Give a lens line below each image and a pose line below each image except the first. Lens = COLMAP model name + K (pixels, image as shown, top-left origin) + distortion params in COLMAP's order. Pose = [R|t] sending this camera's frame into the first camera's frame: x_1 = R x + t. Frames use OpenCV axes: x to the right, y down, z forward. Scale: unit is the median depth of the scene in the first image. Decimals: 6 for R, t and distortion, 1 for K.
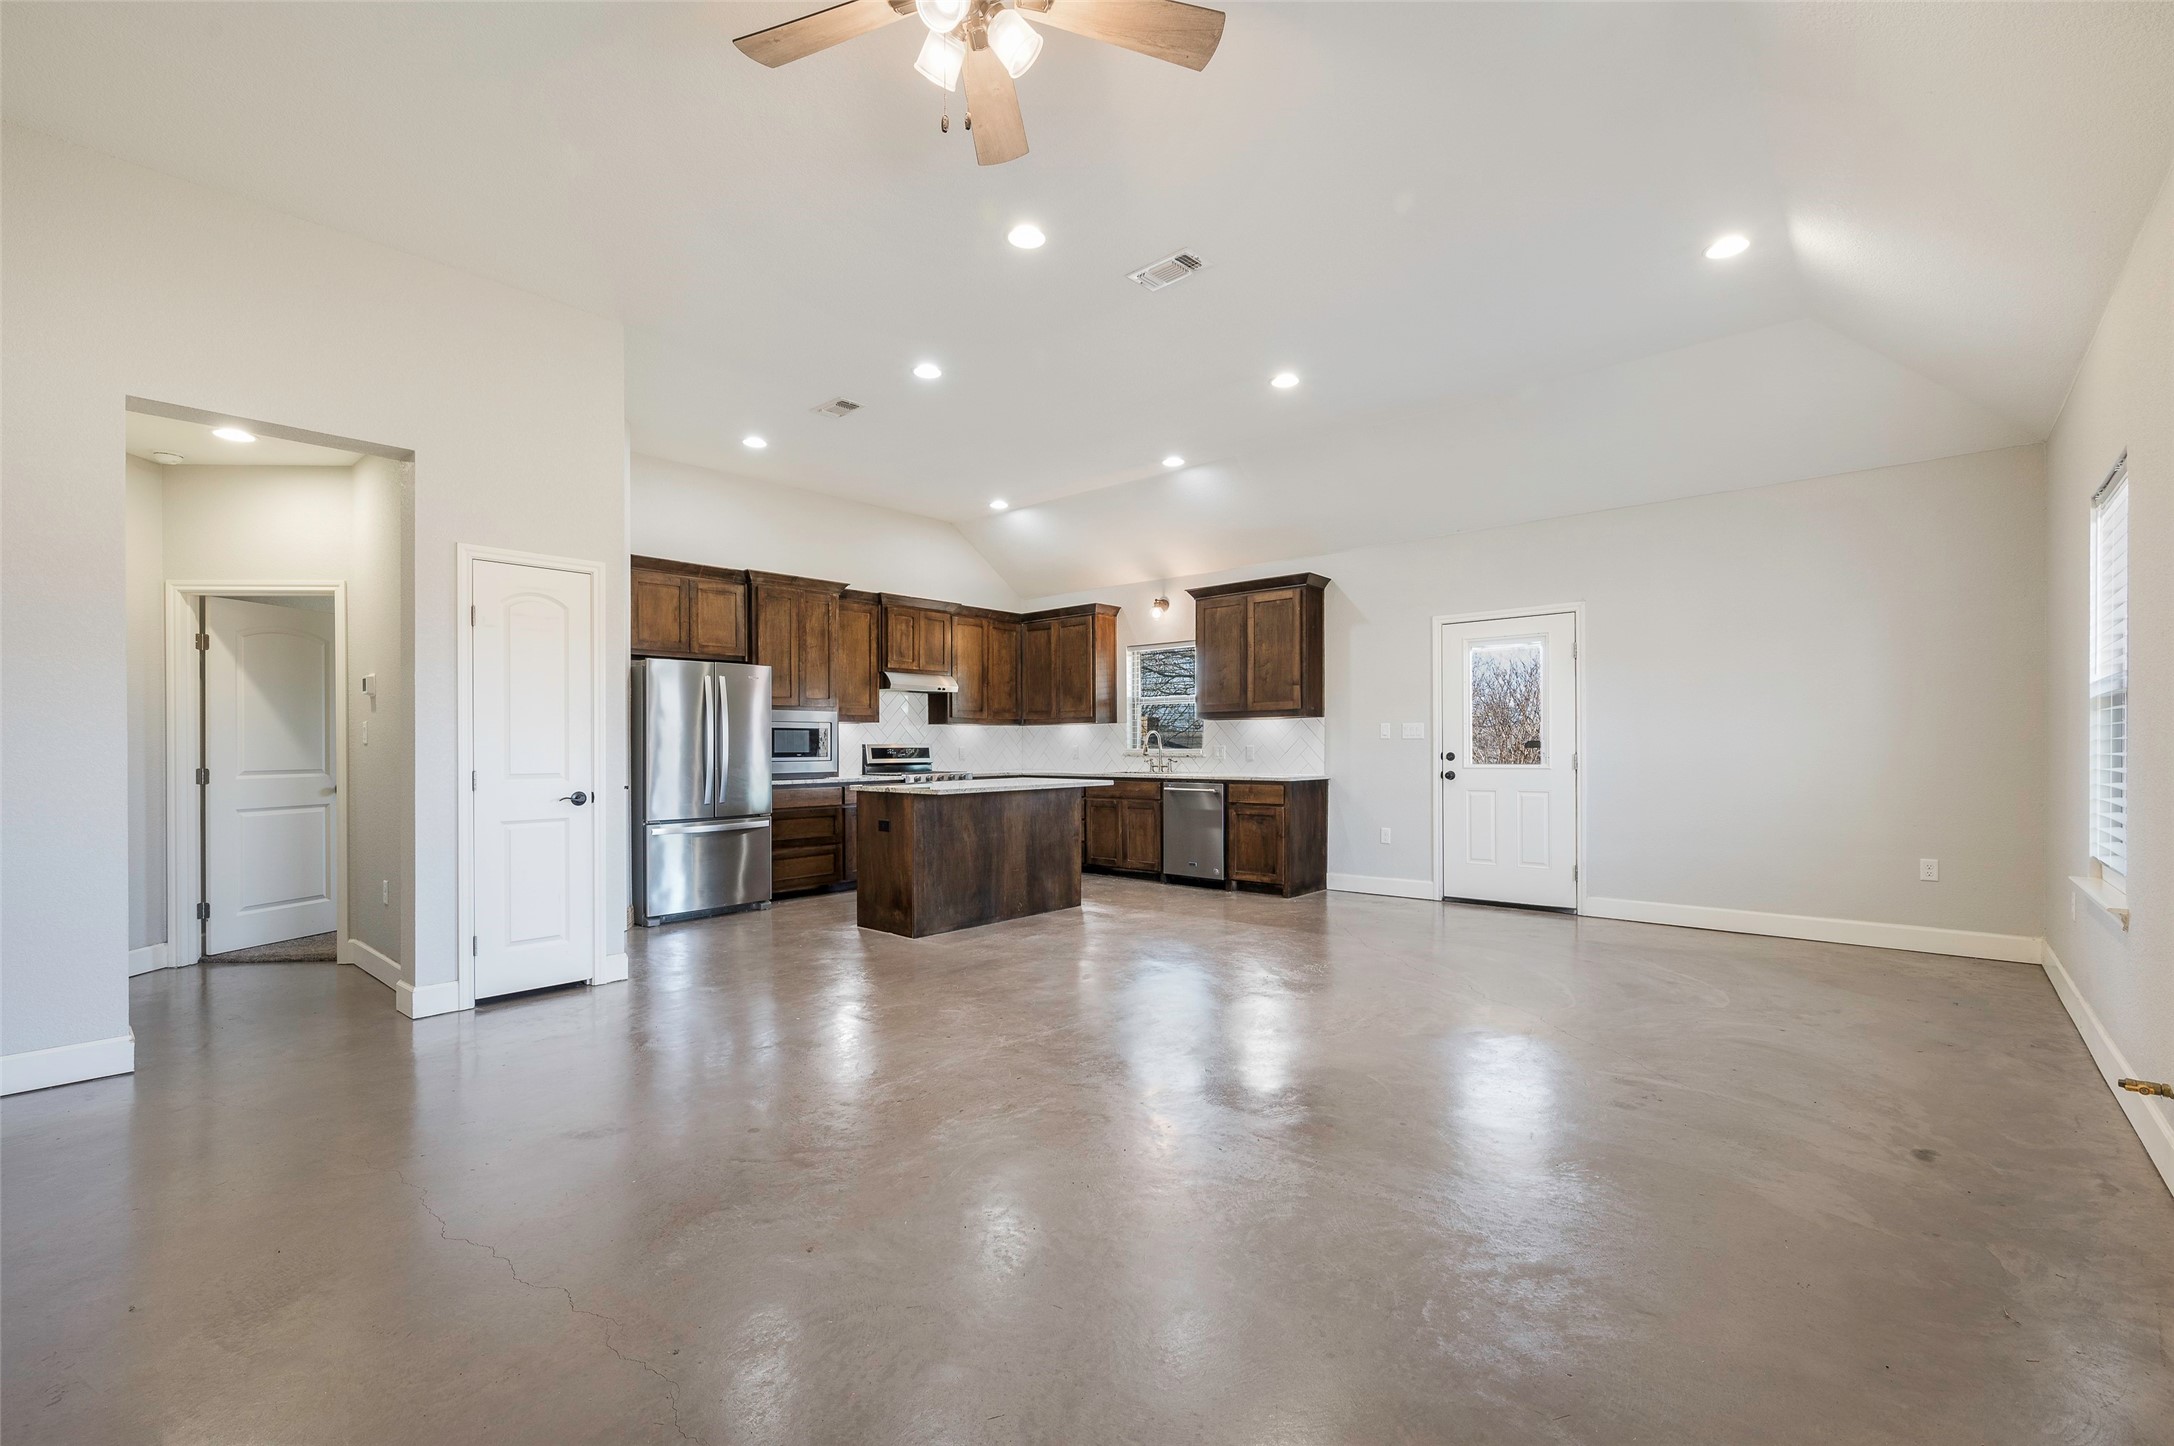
lens RADIAL K [[943.5, 0, 1122.7], [0, 943.5, 720.9], [0, 0, 1]] dist [-0.000234, -0.000601]
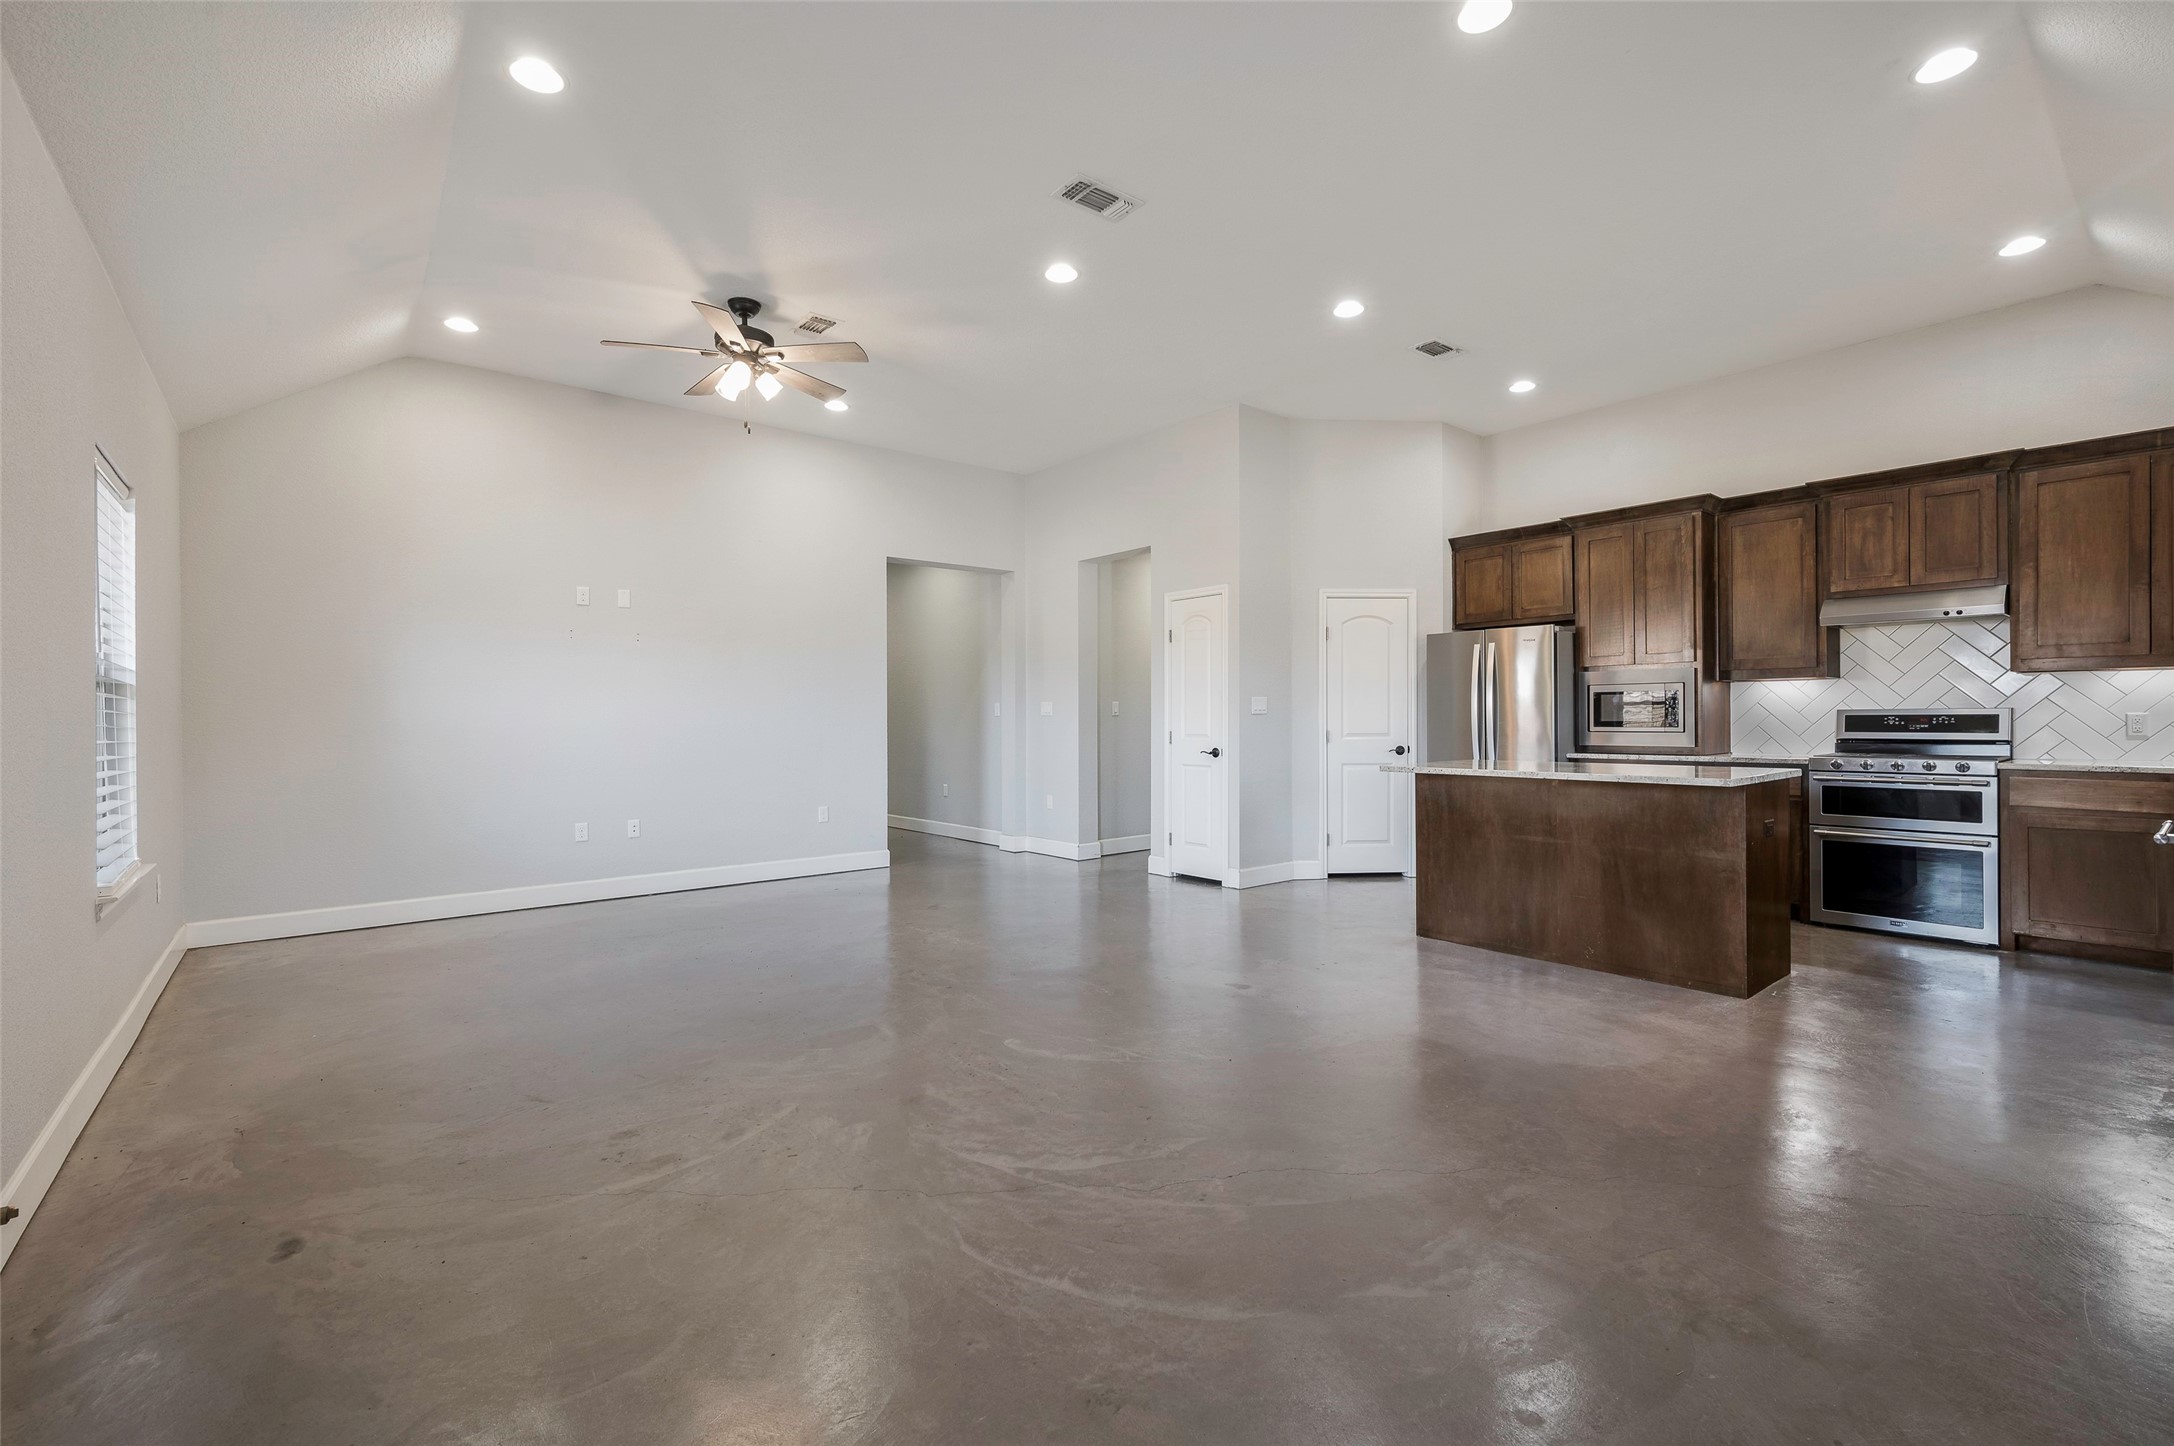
lens RADIAL K [[943.5, 0, 1073.2], [0, 943.5, 728.7], [0, 0, 1]] dist [-0.000234, -0.000601]
pose [[-0.192183, 0.019164, -0.981172, 0.546893], [0.036690, 0.999251, 0.012331, 0.011291], [0.980673, -0.033630, -0.192742, 0.664470]]
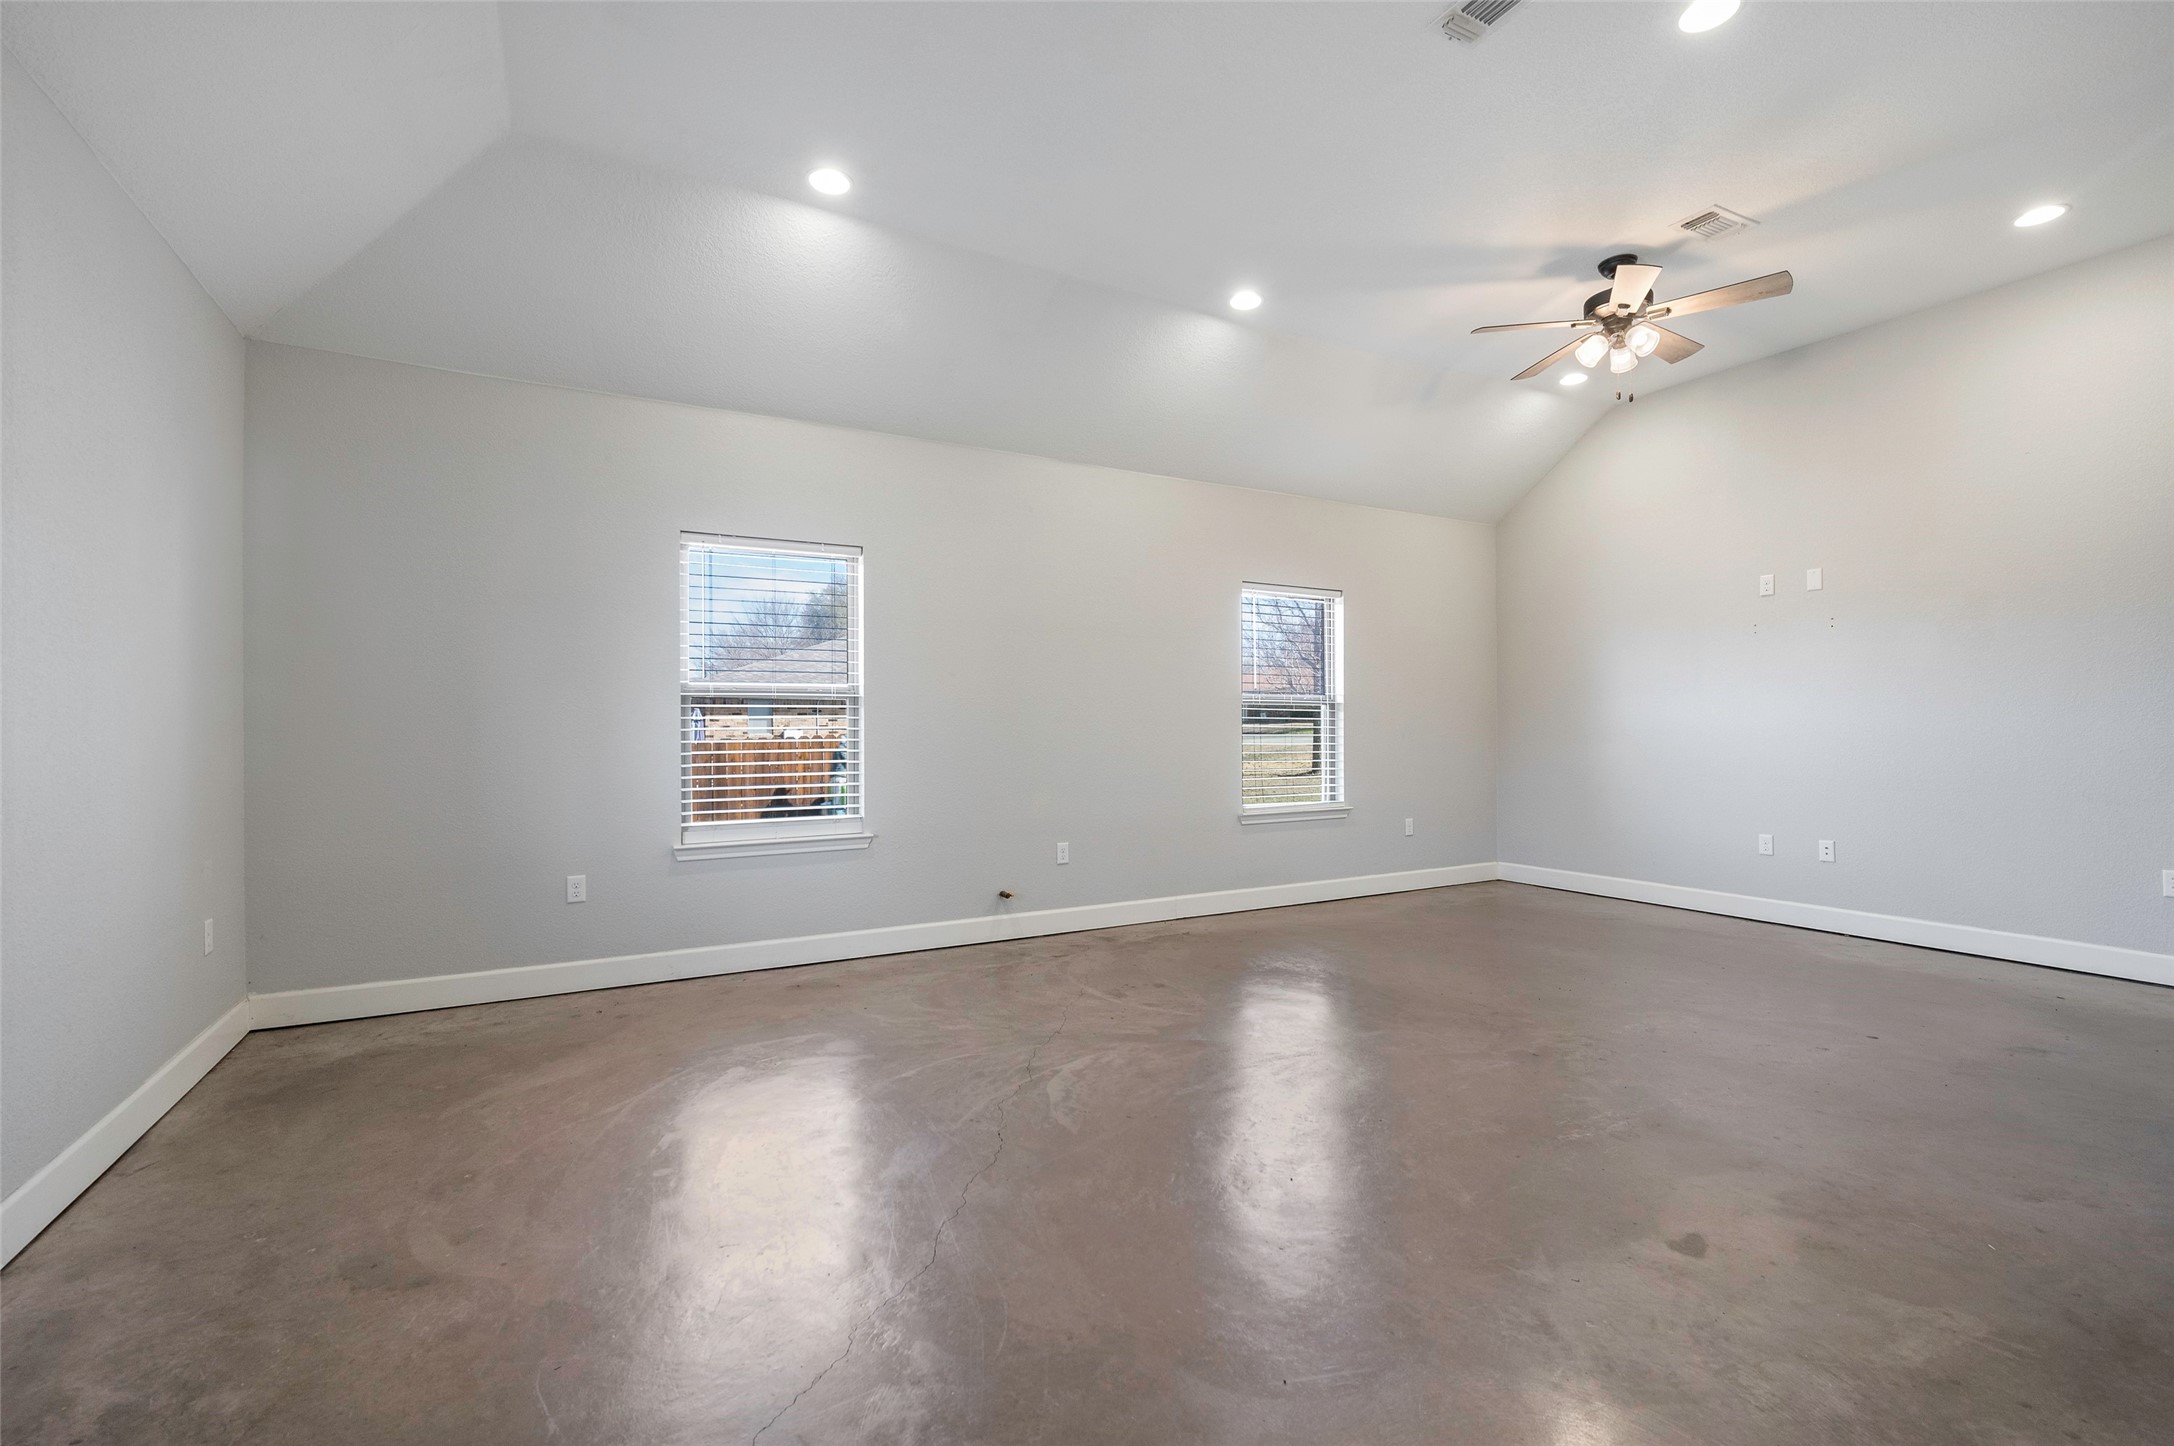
lens RADIAL K [[943.5, 0, 1080.6], [0, 943.5, 719.5], [0, 0, 1]] dist [-0.000234, -0.000601]
pose [[-0.929568, 0.015340, 0.368330, 0.045169], [0.000913, 0.999227, -0.039311, 0.025667], [-0.368649, -0.036206, -0.928863, 0.988812]]
